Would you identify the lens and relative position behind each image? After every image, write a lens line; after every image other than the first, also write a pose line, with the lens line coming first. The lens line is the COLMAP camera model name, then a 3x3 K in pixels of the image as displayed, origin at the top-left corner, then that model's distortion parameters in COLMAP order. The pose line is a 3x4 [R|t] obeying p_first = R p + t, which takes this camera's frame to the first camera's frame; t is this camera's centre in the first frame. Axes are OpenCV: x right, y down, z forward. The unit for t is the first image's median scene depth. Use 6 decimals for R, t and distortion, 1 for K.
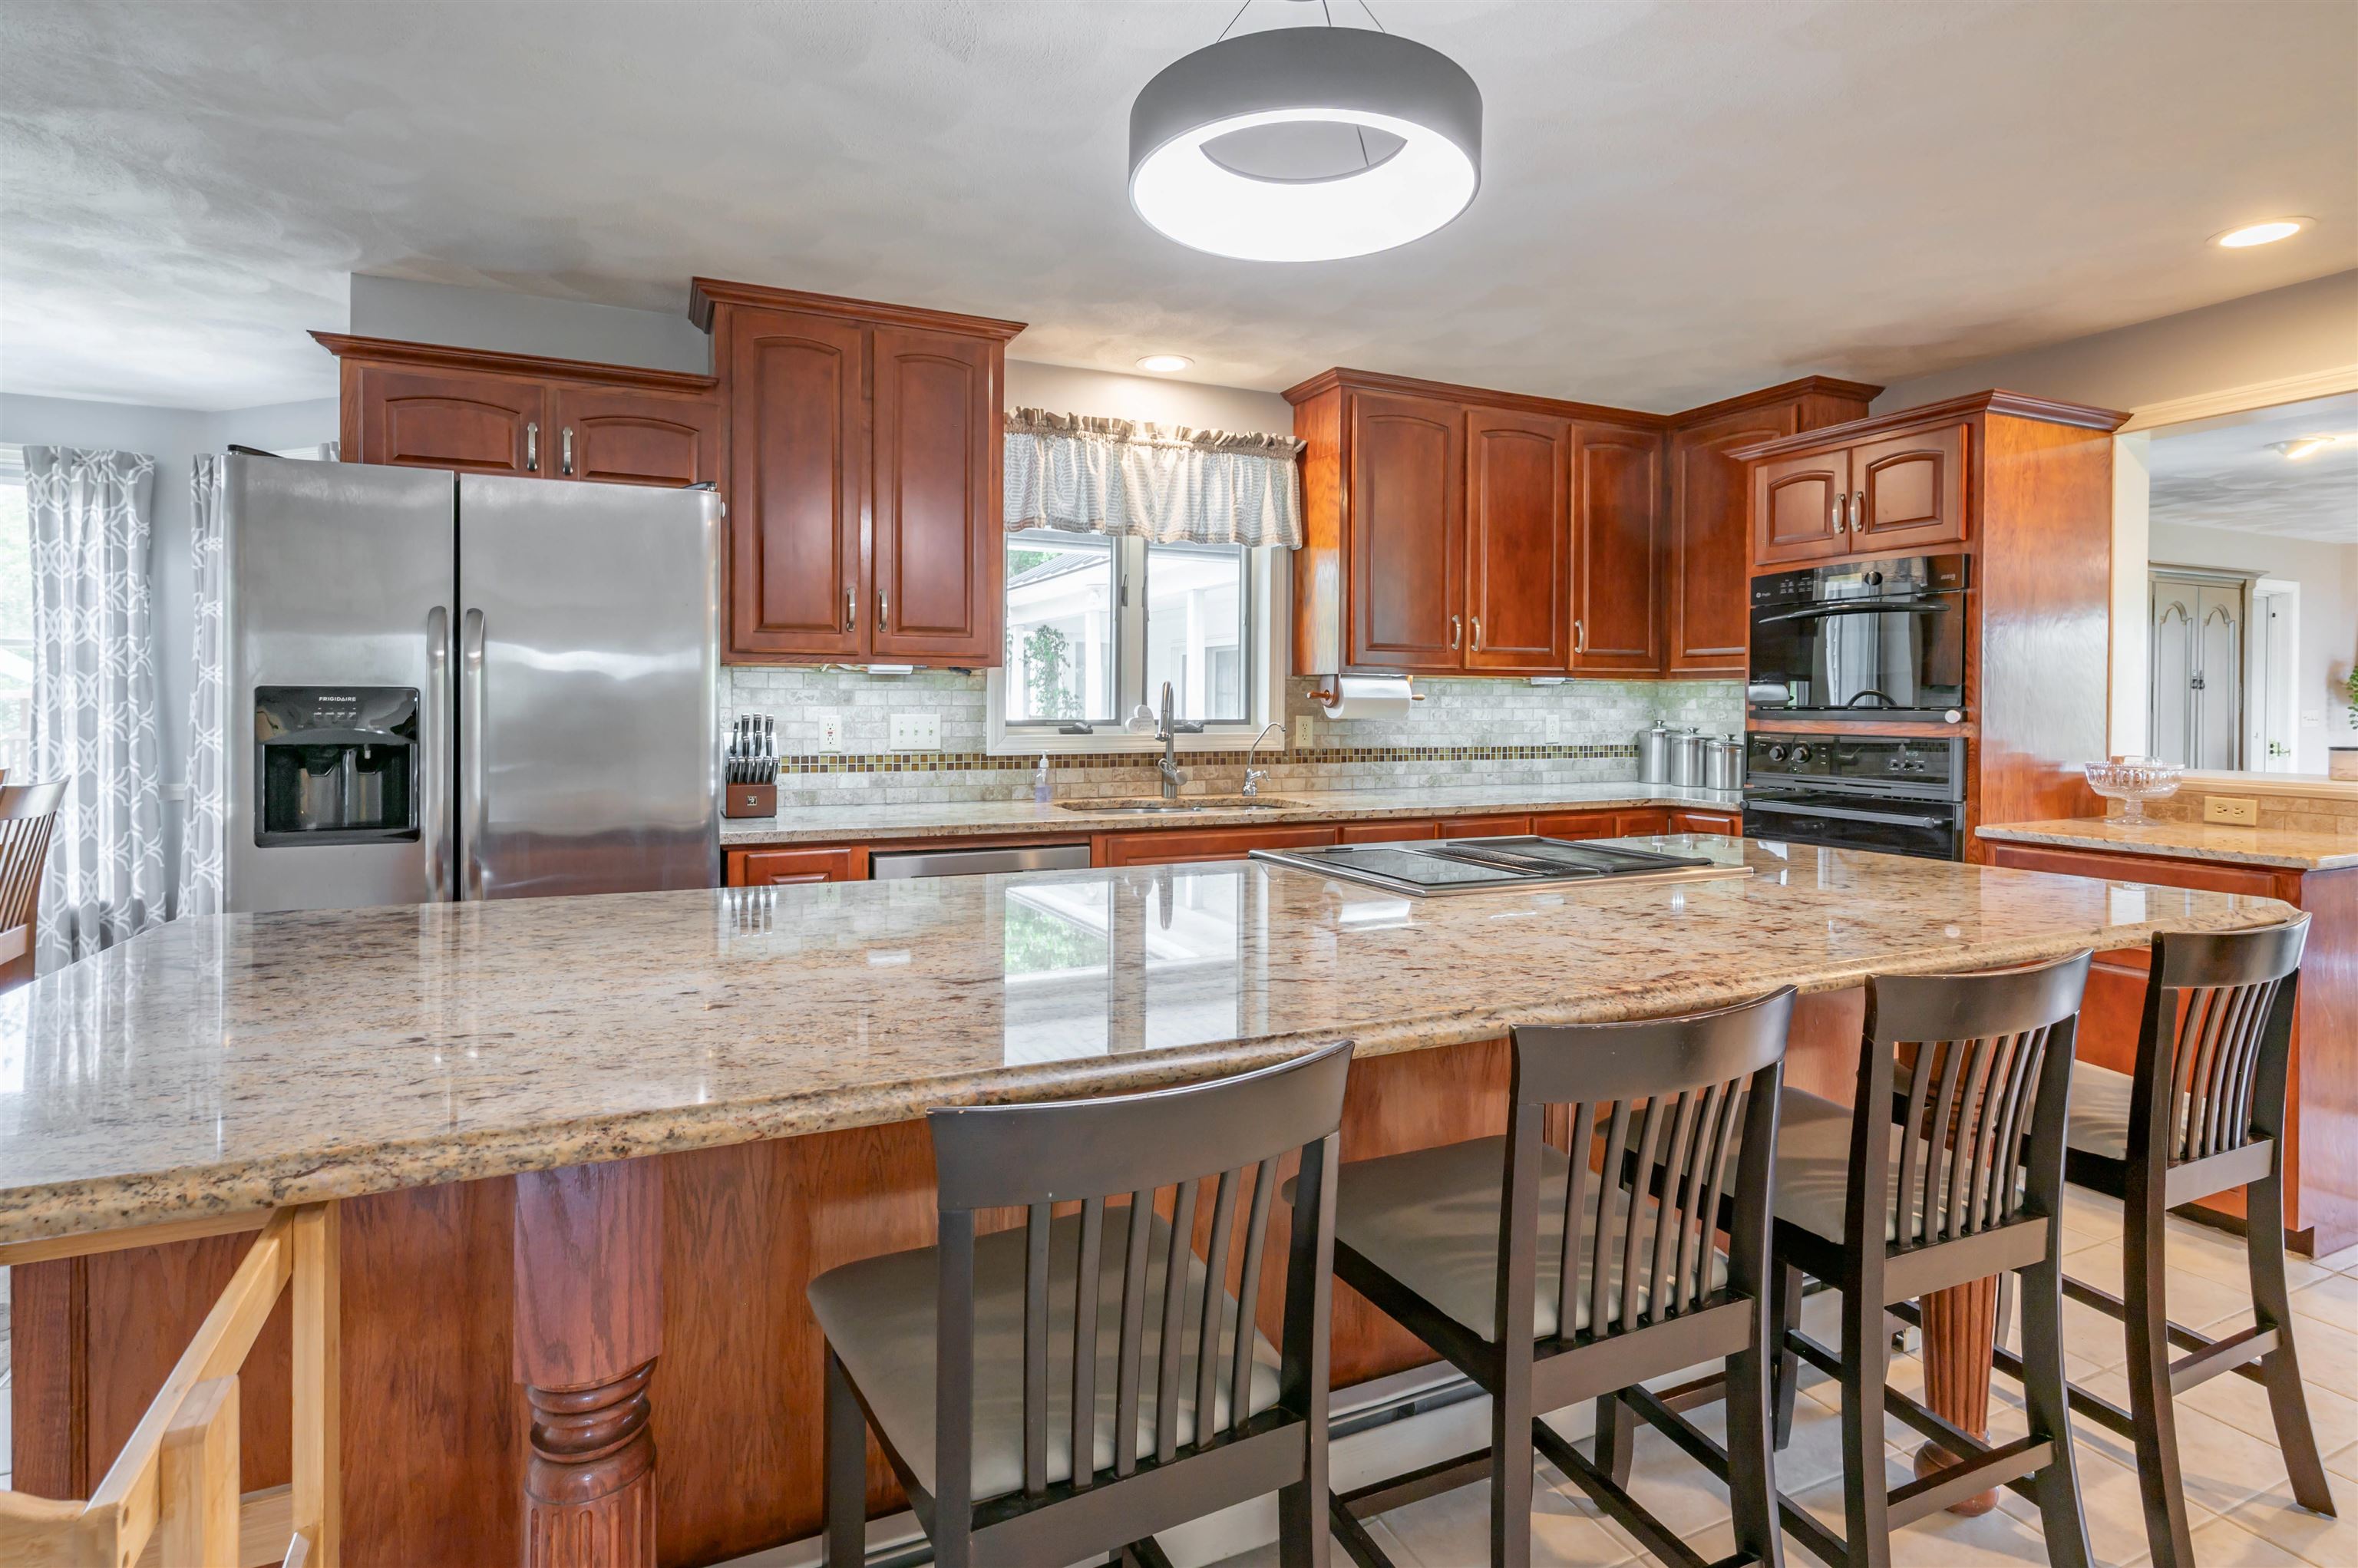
lens RADIAL K [[1183.2, 0, 1199.4], [0, 1183.2, 714.9], [0, 0, 1]] dist [0.005263, 0.000207]
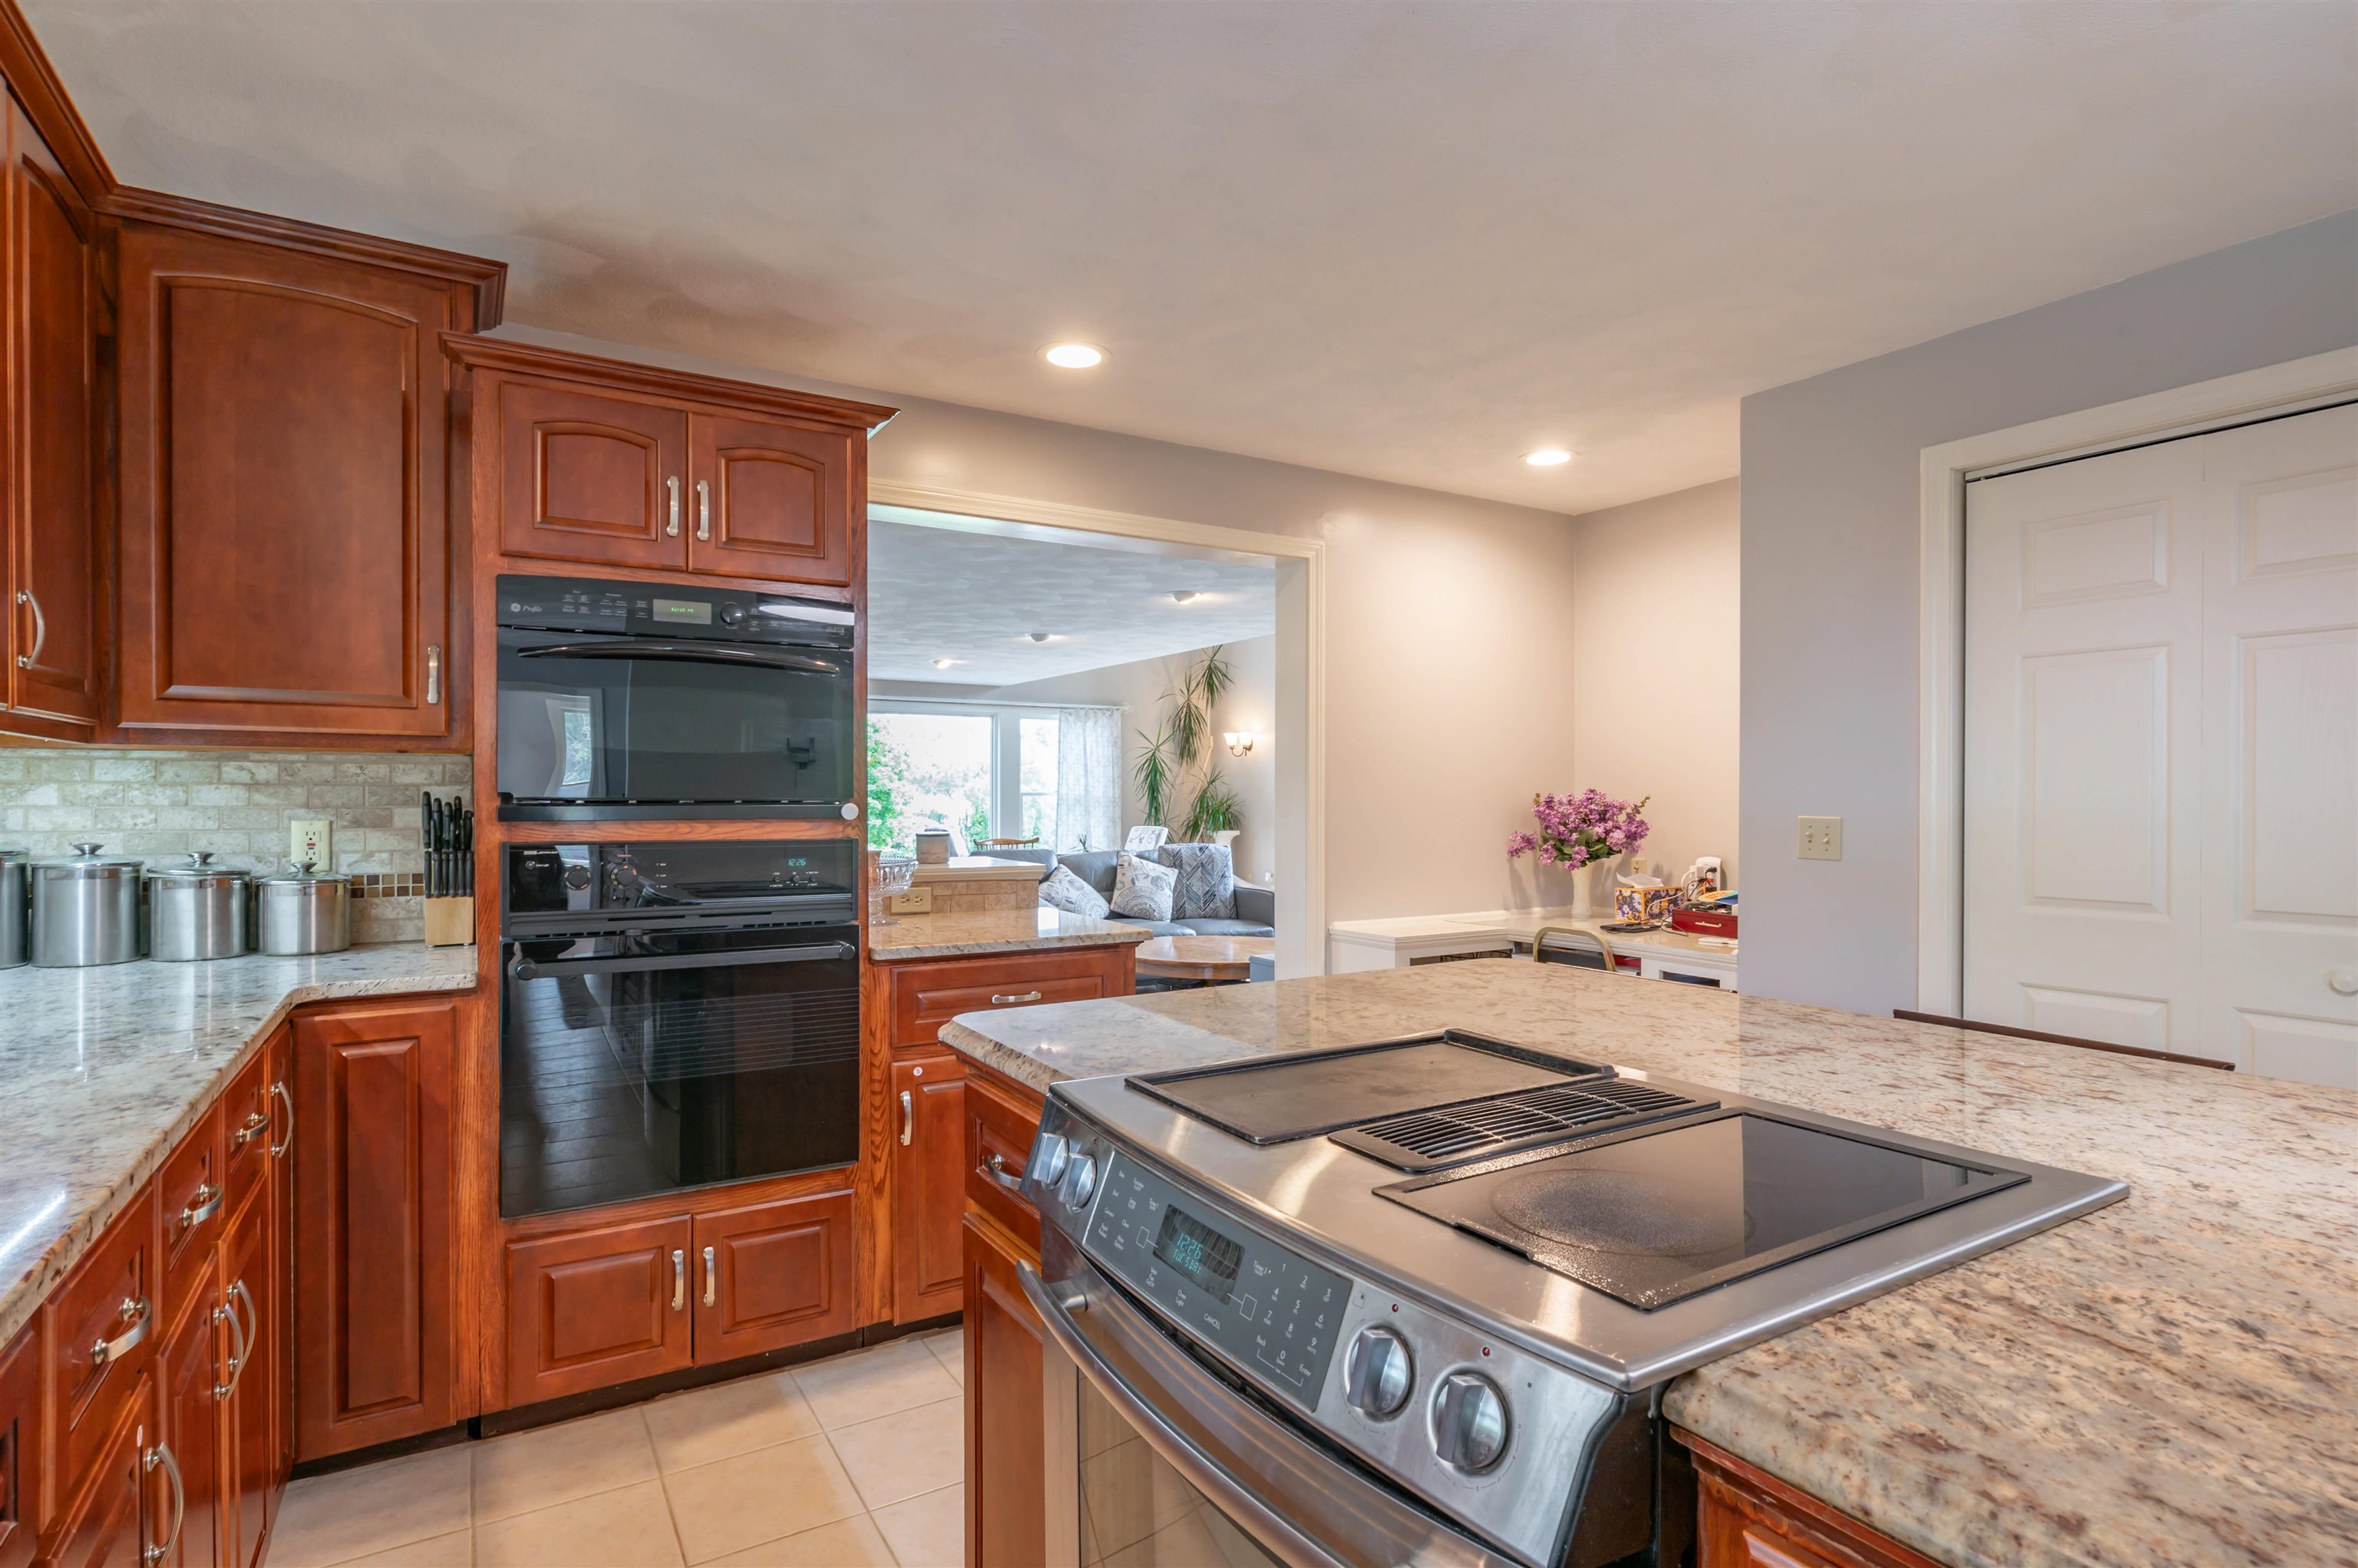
lens RADIAL K [[1144.4, 0, 1175.5], [0, 1144.4, 788.8], [0, 0, 1]] dist [0.002756, -0.000095]
pose [[-0.102408, 0.002274, 0.994740, -0.125725], [0.004325, 0.999989, -0.001840, -0.011387], [-0.994733, 0.004114, -0.102417, 0.793817]]
